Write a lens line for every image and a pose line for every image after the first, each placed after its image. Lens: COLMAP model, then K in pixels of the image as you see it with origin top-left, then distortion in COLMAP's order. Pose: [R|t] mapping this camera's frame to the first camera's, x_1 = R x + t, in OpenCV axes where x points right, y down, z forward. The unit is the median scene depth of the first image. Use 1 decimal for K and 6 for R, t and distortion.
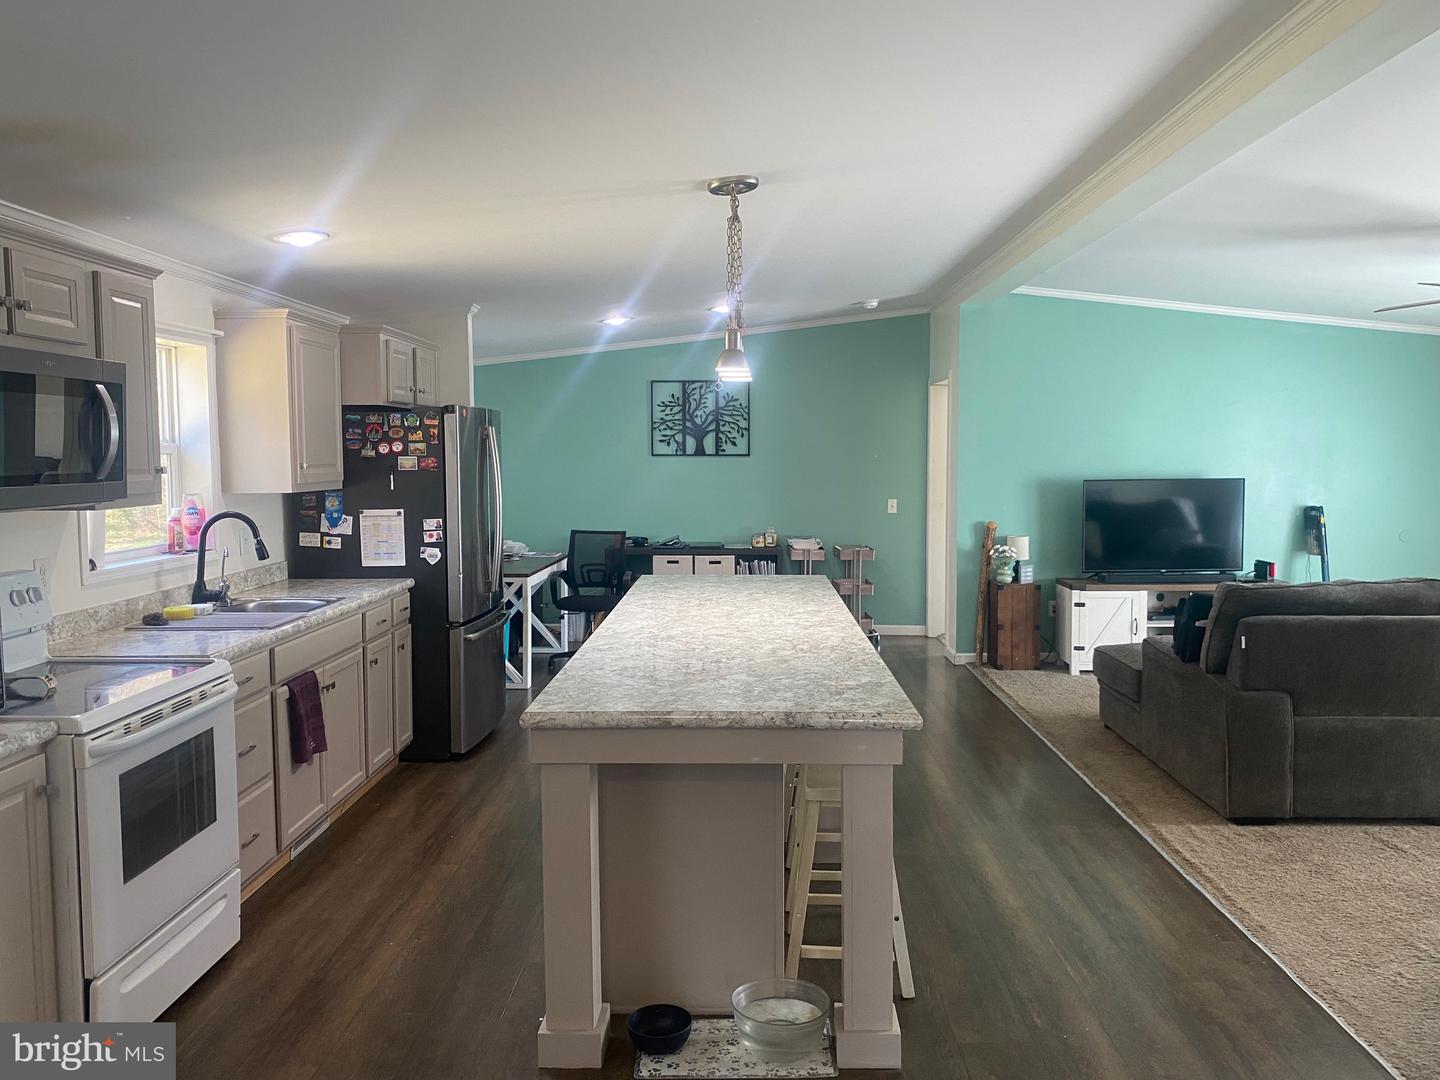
lens RADIAL K [[1091.6, 0, 730.5], [0, 1091.6, 536.4], [0, 0, 1]] dist [0.043647, -0.055195]
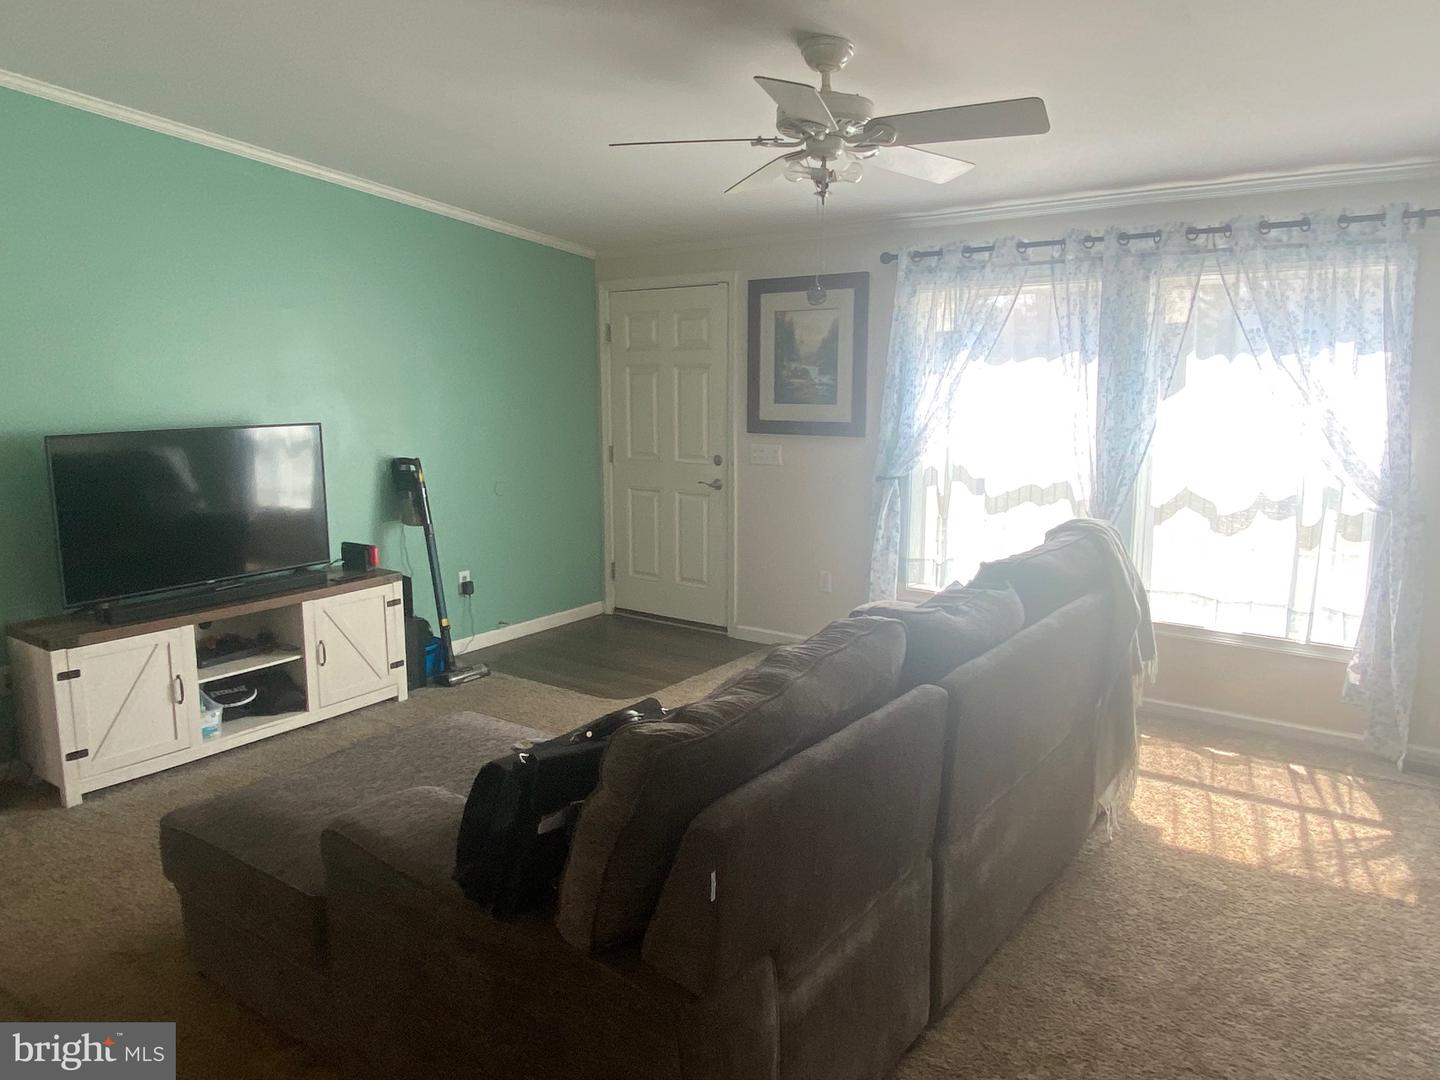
lens RADIAL K [[995.9, 0, 711.2], [0, 995.9, 518.1], [0, 0, 1]] dist [0.059375, -0.055041]
pose [[0.583081, -0.112933, 0.804526, 0.159374], [0.064988, 0.993601, 0.092374, -0.051785], [-0.809810, -0.001577, 0.586690, 0.639614]]
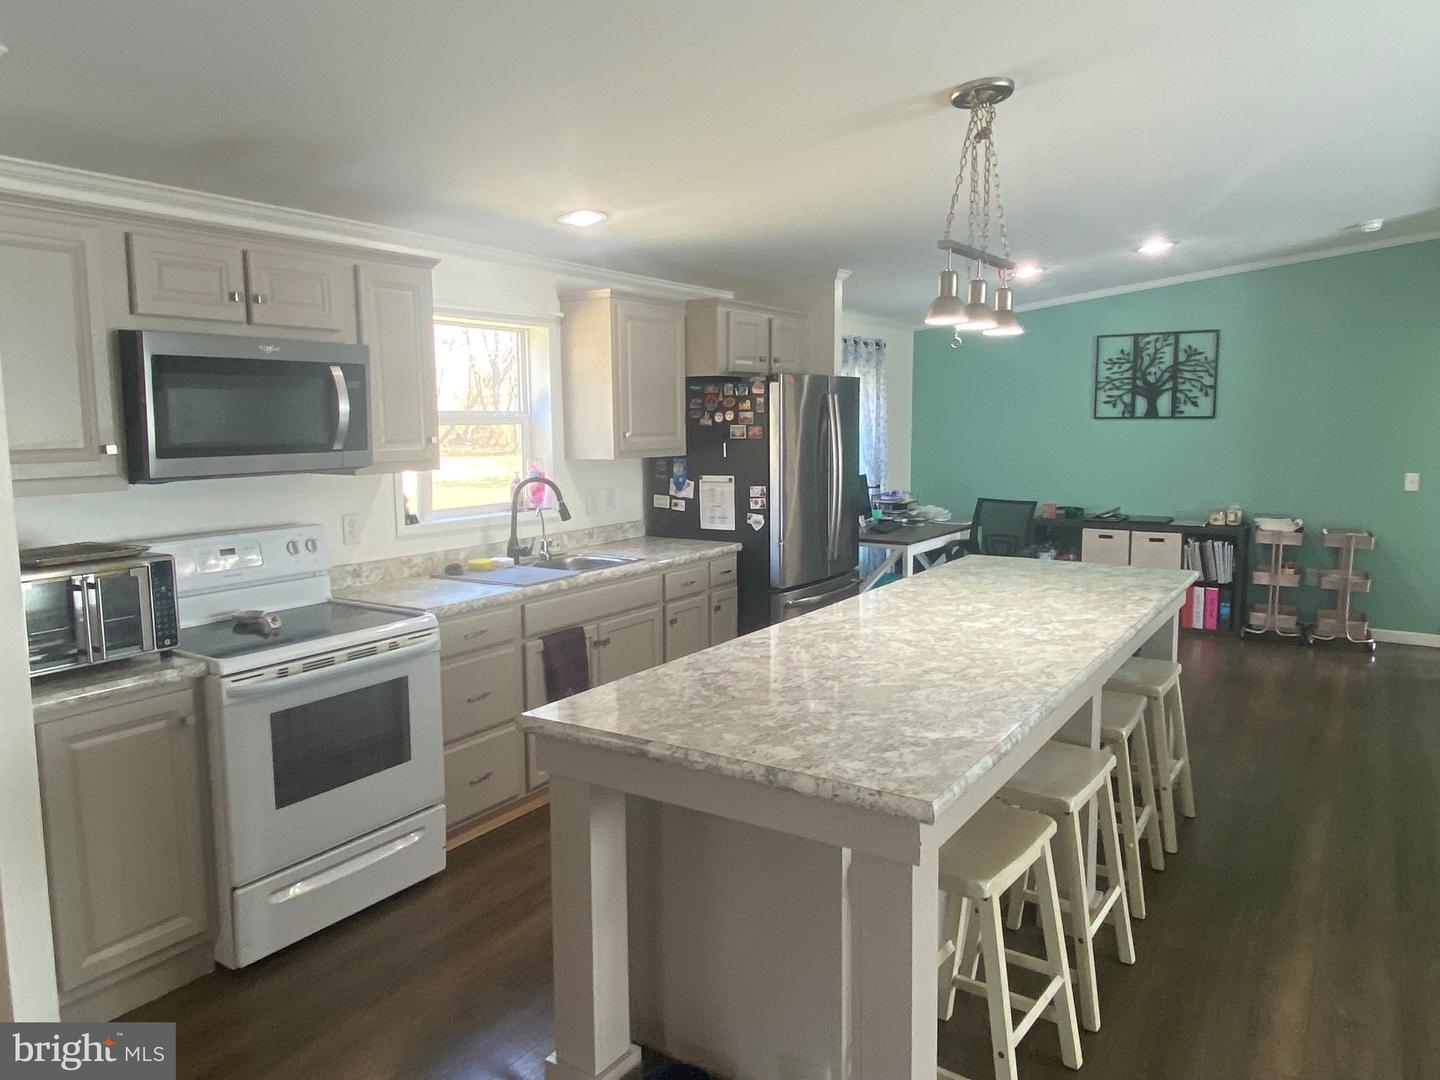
lens RADIAL K [[995.9, 0, 711.1], [0, 995.9, 531.7], [0, 0, 1]] dist [0.059375, -0.055041]
pose [[0.843363, 0.056065, -0.534411, 0.187790], [-0.033644, 0.998100, 0.051616, -0.019671], [0.536290, -0.025551, 0.843647, 0.187866]]
